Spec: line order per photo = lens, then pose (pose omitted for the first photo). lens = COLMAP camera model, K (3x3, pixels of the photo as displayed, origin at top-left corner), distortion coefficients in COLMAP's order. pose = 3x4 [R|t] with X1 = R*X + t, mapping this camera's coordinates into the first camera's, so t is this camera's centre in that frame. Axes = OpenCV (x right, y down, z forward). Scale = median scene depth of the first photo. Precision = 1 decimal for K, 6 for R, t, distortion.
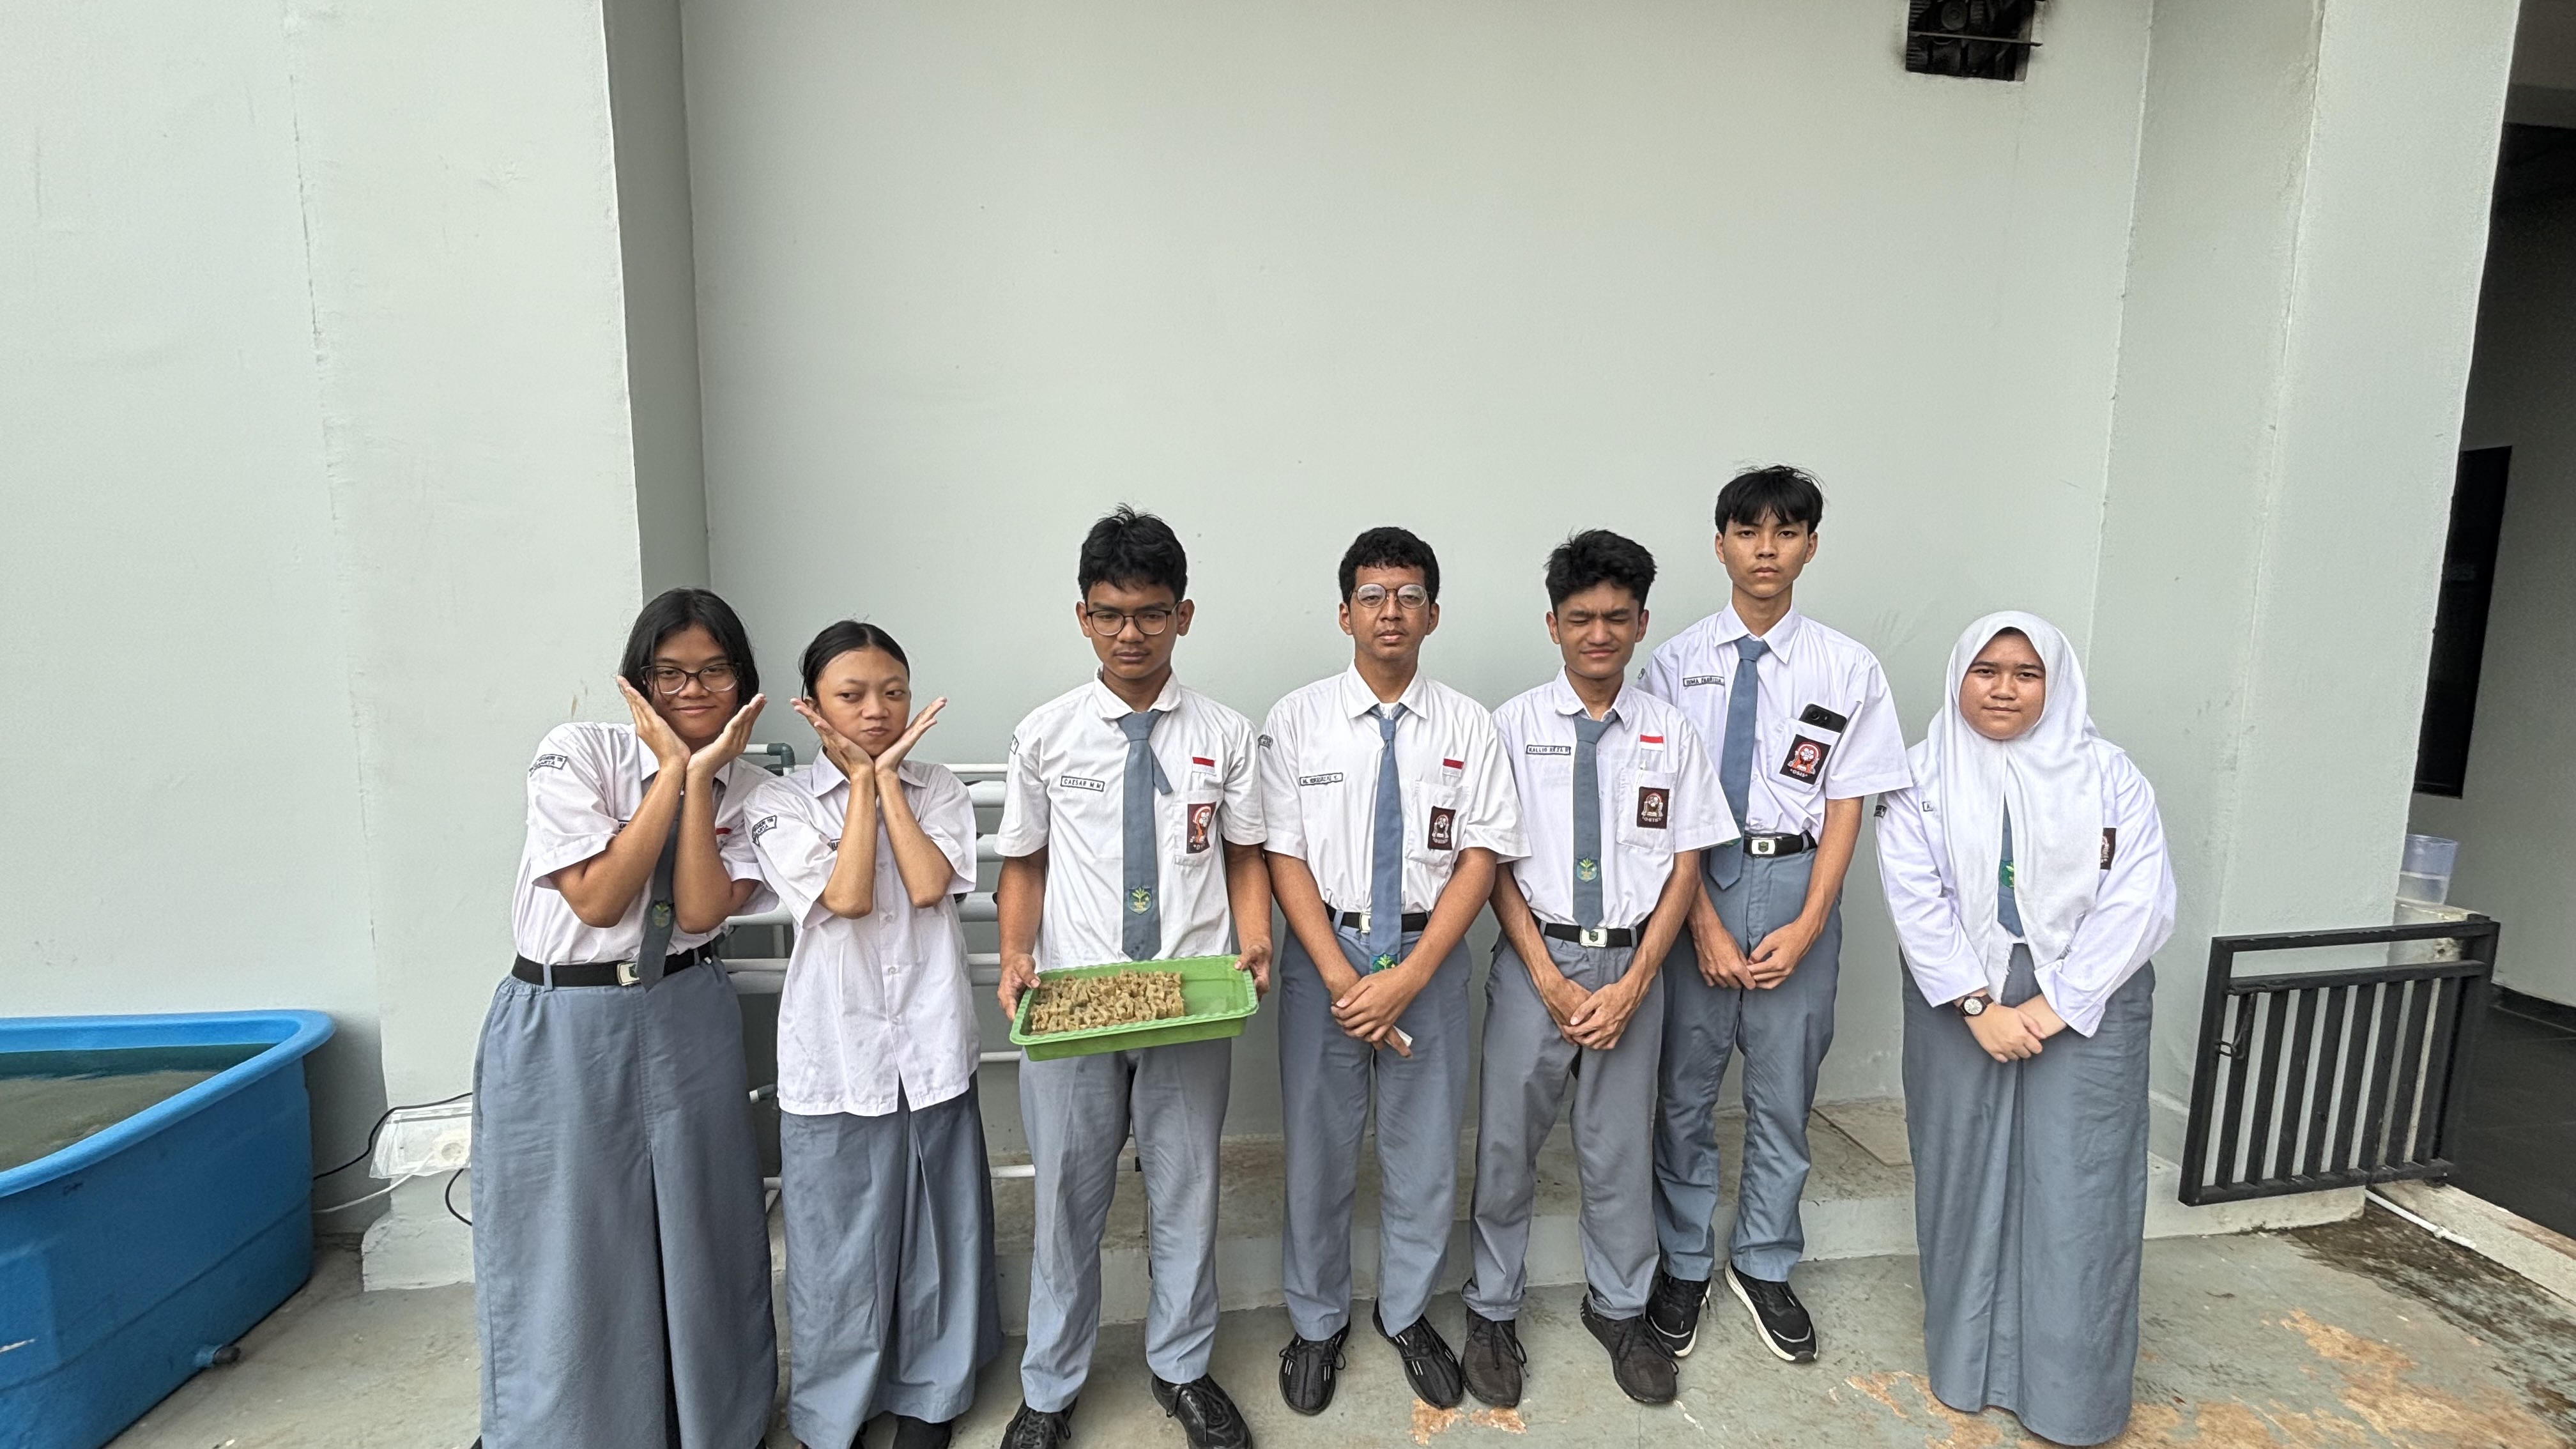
lens RADIAL K [[1060.0, 0, 1280.4], [0, 1060.0, 733.3], [0, 0, 1]] dist [-0.002390, 0.001898]
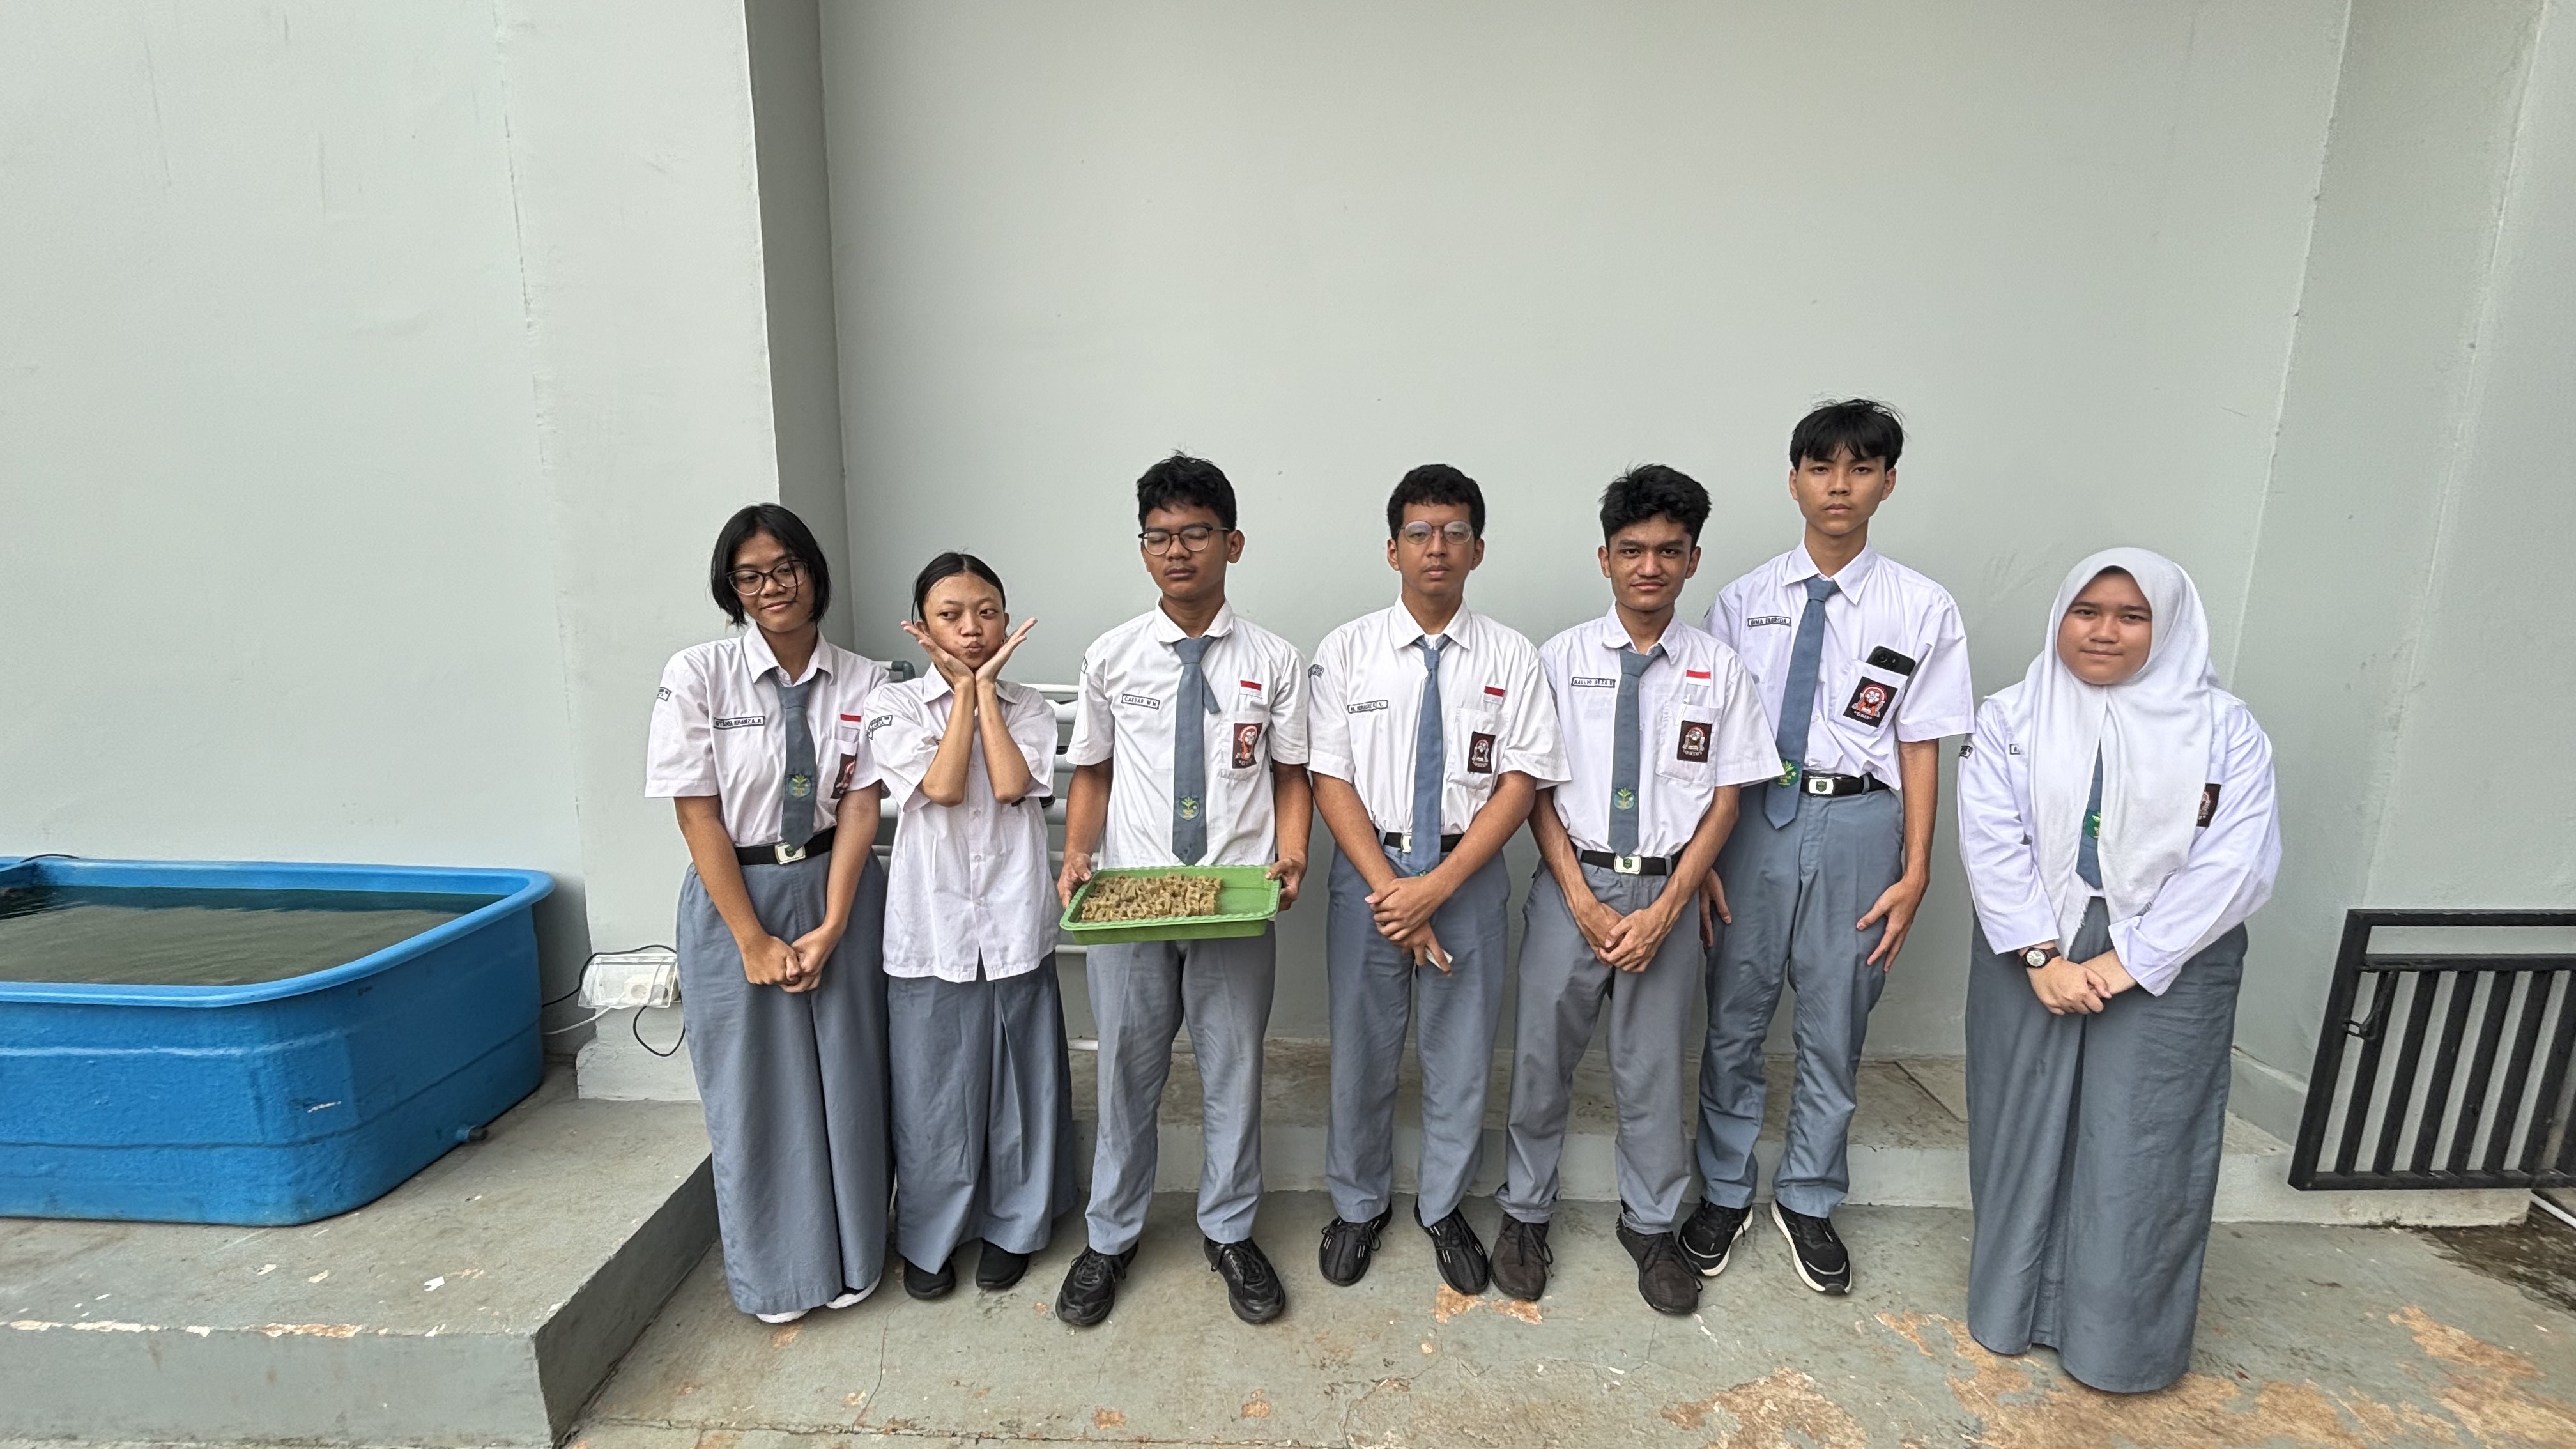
lens RADIAL K [[1060.0, 0, 1296.0], [0, 1060.0, 737.6], [0, 0, 1]] dist [-0.002390, 0.001898]
pose [[0.987476, 0.034643, -0.153916, 0.130516], [-0.025752, 0.997903, 0.059389, 0.014269], [0.155651, -0.054682, 0.986297, -0.058605]]
